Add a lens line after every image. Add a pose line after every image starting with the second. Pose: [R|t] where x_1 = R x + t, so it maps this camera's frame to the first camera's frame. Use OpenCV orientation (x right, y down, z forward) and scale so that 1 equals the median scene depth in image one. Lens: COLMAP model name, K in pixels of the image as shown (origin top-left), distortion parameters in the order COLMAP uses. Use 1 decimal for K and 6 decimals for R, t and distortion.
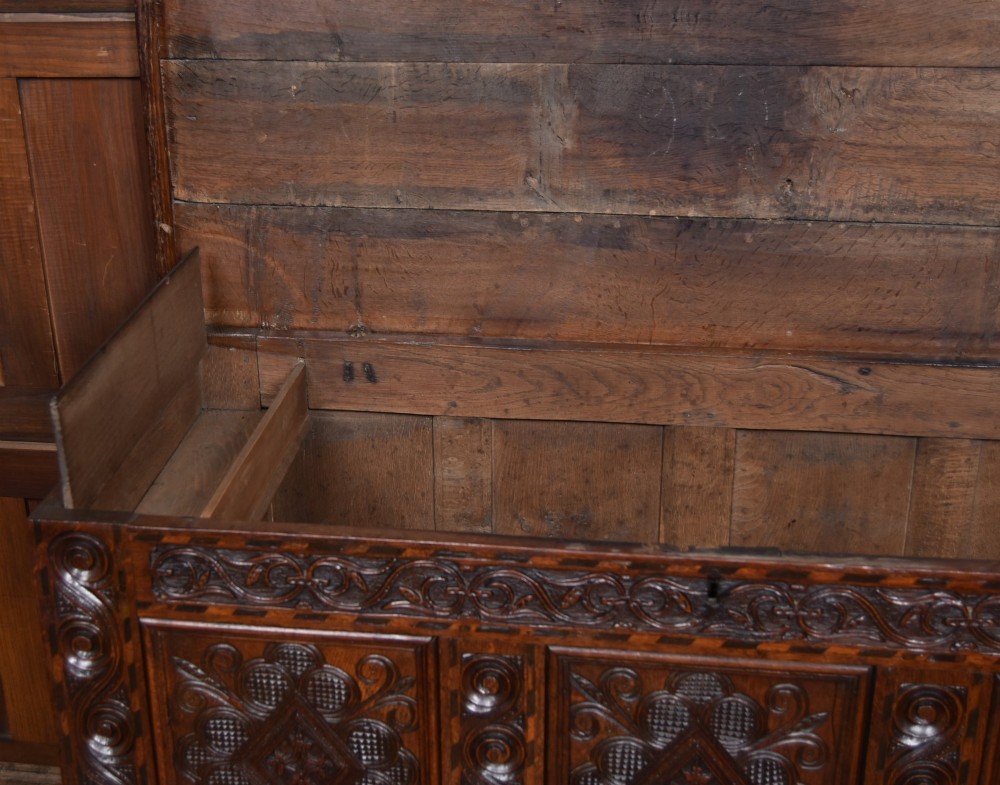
lens RADIAL K [[1512.4, 0, 417.9], [0, 1512.4, 399.7], [0, 0, 1]] dist [-0.014852, 0.000000]
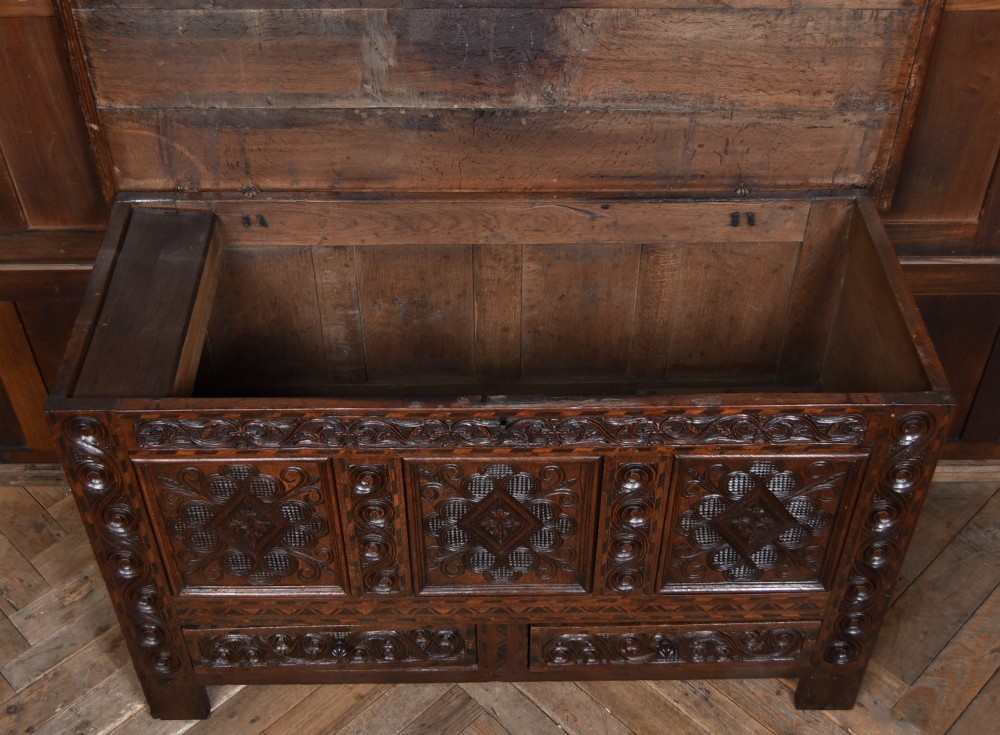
lens RADIAL K [[1221.8, 0, 504.1], [0, 1221.8, 364.8], [0, 0, 1]] dist [-0.014297, 0.000000]
pose [[0.984494, -0.101121, 0.143336, 0.016399], [0.046285, 0.937912, 0.343771, -0.338911], [-0.169199, -0.331806, 0.928050, -0.157605]]
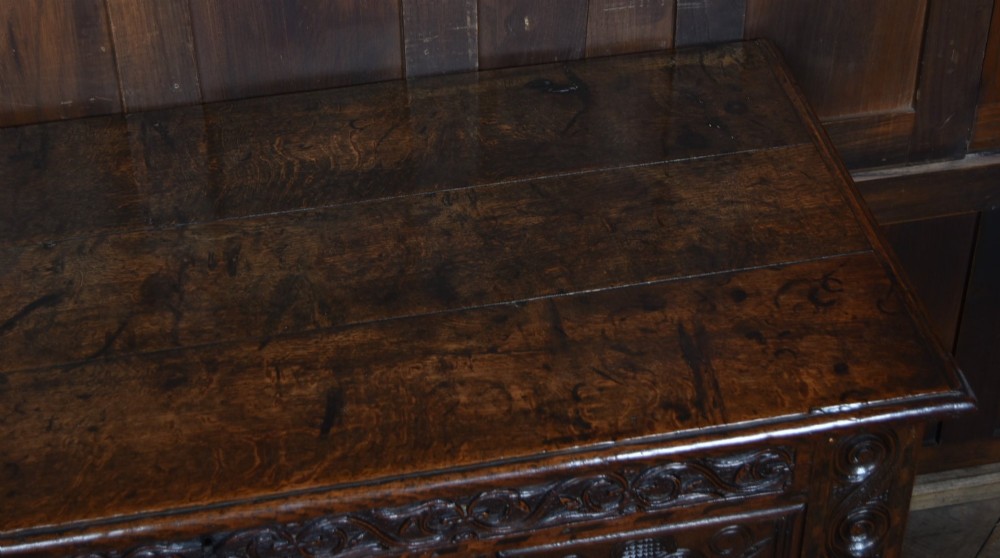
lens RADIAL K [[1881.8, 0, 517.0], [0, 1881.8, 203.7], [0, 0, 1]] dist [0.004820, 0.000000]
pose [[0.931177, -0.205315, 0.301256, 0.058146], [0.121416, 0.953816, 0.274760, -0.342459], [-0.343755, -0.219273, 0.913100, -0.088820]]
